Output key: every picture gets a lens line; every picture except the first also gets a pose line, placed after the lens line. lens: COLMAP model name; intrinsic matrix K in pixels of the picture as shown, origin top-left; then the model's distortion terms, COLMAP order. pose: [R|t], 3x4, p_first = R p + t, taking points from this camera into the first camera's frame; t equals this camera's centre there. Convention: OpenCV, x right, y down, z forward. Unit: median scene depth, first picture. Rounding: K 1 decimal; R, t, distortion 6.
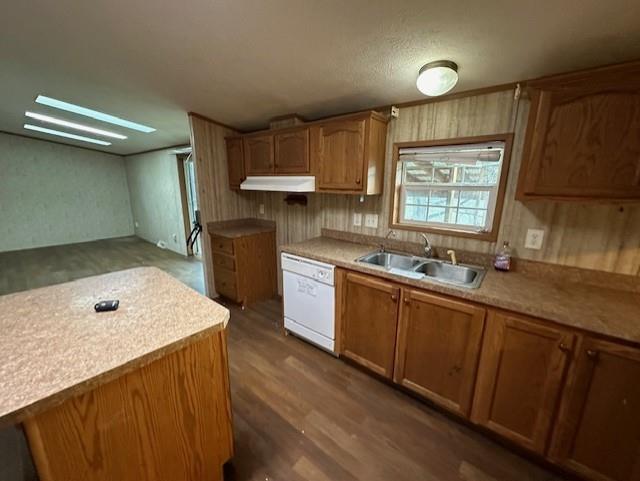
lens RADIAL K [[256.2, 0, 322.7], [0, 256.2, 239.8], [0, 0, 1]] dist [-0.001051, -0.000258]
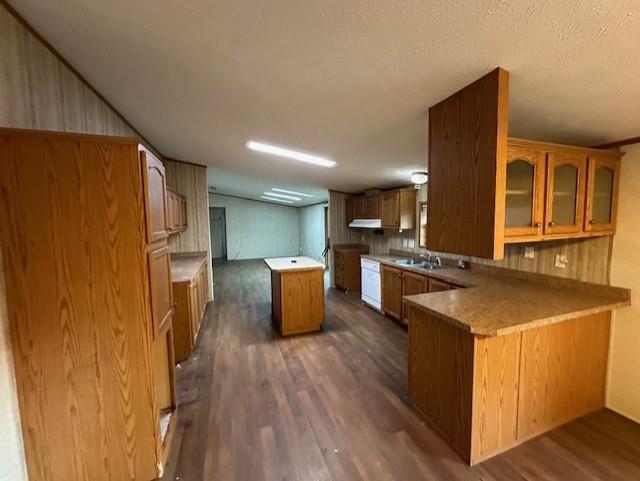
lens RADIAL K [[256.2, 0, 322.7], [0, 256.2, 239.8], [0, 0, 1]] dist [-0.001051, -0.000258]
pose [[0.861003, 0.020475, -0.508187, 0.530513], [-0.092969, 0.988690, -0.117679, 0.155916], [0.500030, 0.148568, 0.853169, -0.773307]]
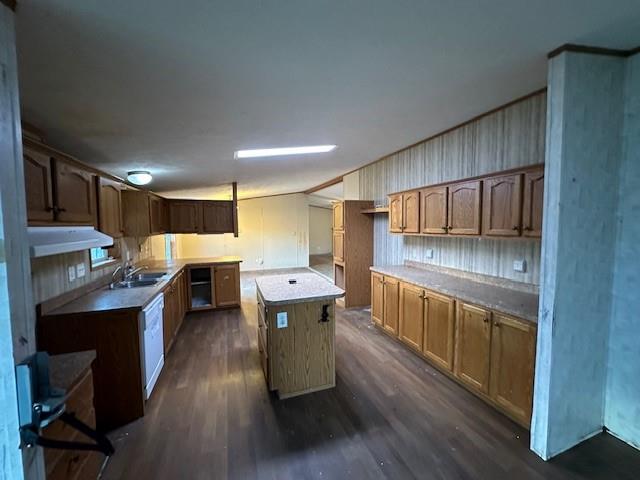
lens RADIAL K [[256.2, 0, 322.7], [0, 256.2, 239.3], [0, 0, 1]] dist [-0.001051, -0.000258]
pose [[-0.864777, -0.030154, 0.501250, -1.043910], [0.112071, 0.961429, 0.251188, -0.313946], [-0.489490, 0.273397, -0.828042, 1.256731]]
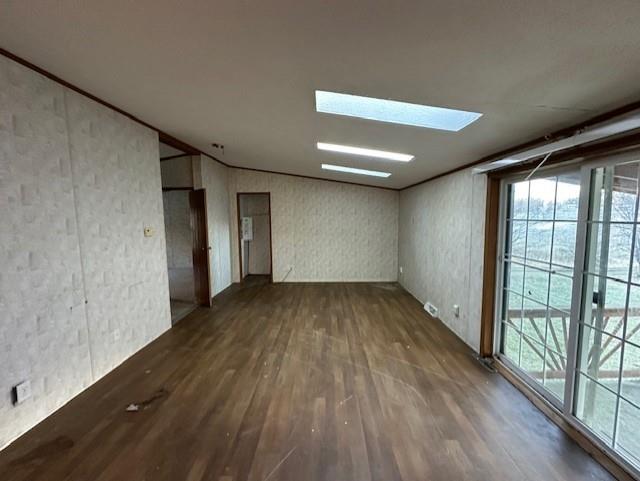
lens RADIAL K [[256.2, 0, 322.7], [0, 256.2, 239.8], [0, 0, 1]] dist [-0.001051, -0.000258]
pose [[0.624029, 0.056947, -0.779324, -0.564525], [-0.157645, 0.986008, -0.054181, -0.162528], [0.765334, 0.156667, 0.624275, 0.635782]]
